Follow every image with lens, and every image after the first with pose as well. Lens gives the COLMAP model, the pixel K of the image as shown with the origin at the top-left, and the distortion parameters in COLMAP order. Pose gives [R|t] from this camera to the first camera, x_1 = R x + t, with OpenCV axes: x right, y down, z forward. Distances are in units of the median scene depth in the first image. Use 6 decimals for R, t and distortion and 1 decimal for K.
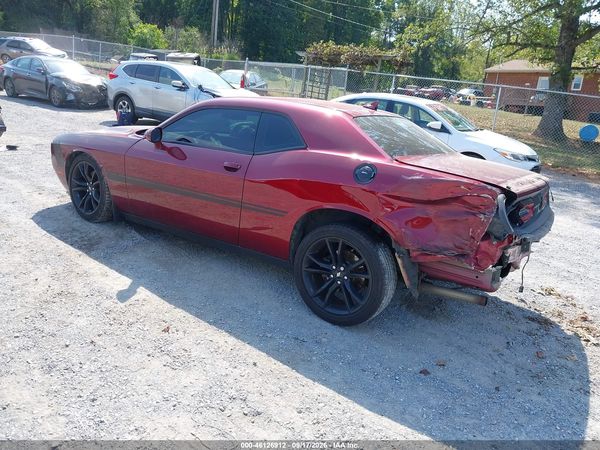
lens RADIAL K [[480.2, 0, 290.5], [0, 480.2, 224.9], [0, 0, 1]] dist [0.004151, -0.007436]
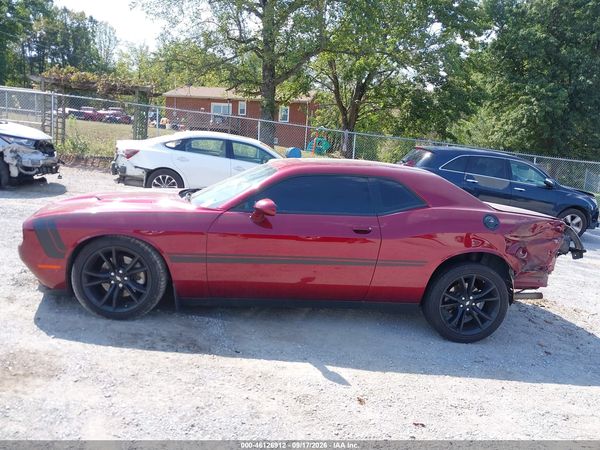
lens RADIAL K [[480.2, 0, 290.5], [0, 480.2, 224.9], [0, 0, 1]] dist [0.004151, -0.007436]
pose [[0.765462, -0.135402, 0.629074, -0.787872], [0.157205, 0.987338, 0.021227, -0.153552], [-0.623983, 0.082646, 0.777055, 0.228933]]
